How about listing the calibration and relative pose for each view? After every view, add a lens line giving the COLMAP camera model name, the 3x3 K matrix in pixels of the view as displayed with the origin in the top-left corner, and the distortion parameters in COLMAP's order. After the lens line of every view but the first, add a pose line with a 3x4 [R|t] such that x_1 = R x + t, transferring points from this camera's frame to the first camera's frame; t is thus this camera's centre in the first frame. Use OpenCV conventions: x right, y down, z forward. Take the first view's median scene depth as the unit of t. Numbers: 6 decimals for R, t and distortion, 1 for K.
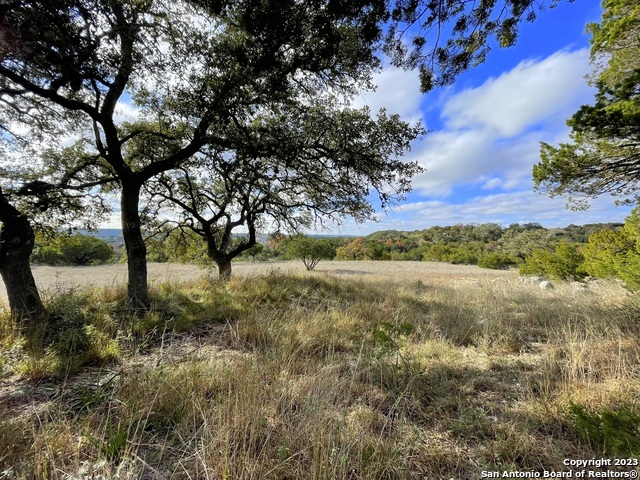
lens RADIAL K [[252.0, 0, 321.6], [0, 252.0, 244.2], [0, 0, 1]] dist [-0.014372, 0.001394]
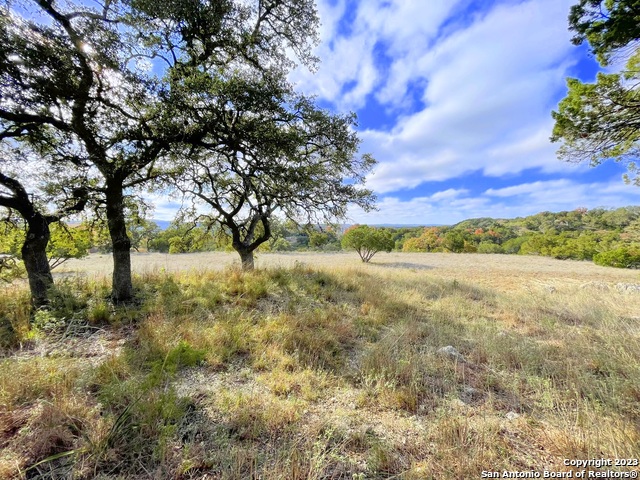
lens RADIAL K [[252.0, 0, 320.9], [0, 252.0, 238.9], [0, 0, 1]] dist [-0.014372, 0.001394]
pose [[0.951805, 0.001382, -0.306700, 0.045006], [0.003800, 0.999860, 0.016299, -0.000770], [0.306679, -0.016679, 0.951667, 0.017630]]
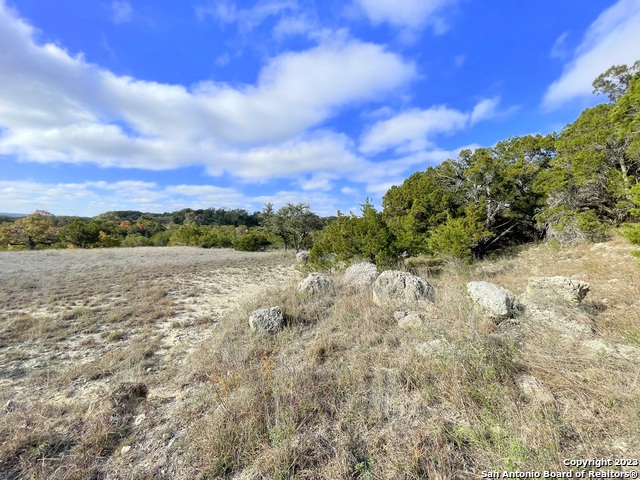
lens RADIAL K [[252.0, 0, 318.1], [0, 252.0, 243.1], [0, 0, 1]] dist [-0.014372, 0.001394]
pose [[0.620697, -0.032760, 0.783366, 0.109070], [-0.010156, 0.998707, 0.049812, 0.018119], [-0.783985, -0.038874, 0.619562, 0.195541]]
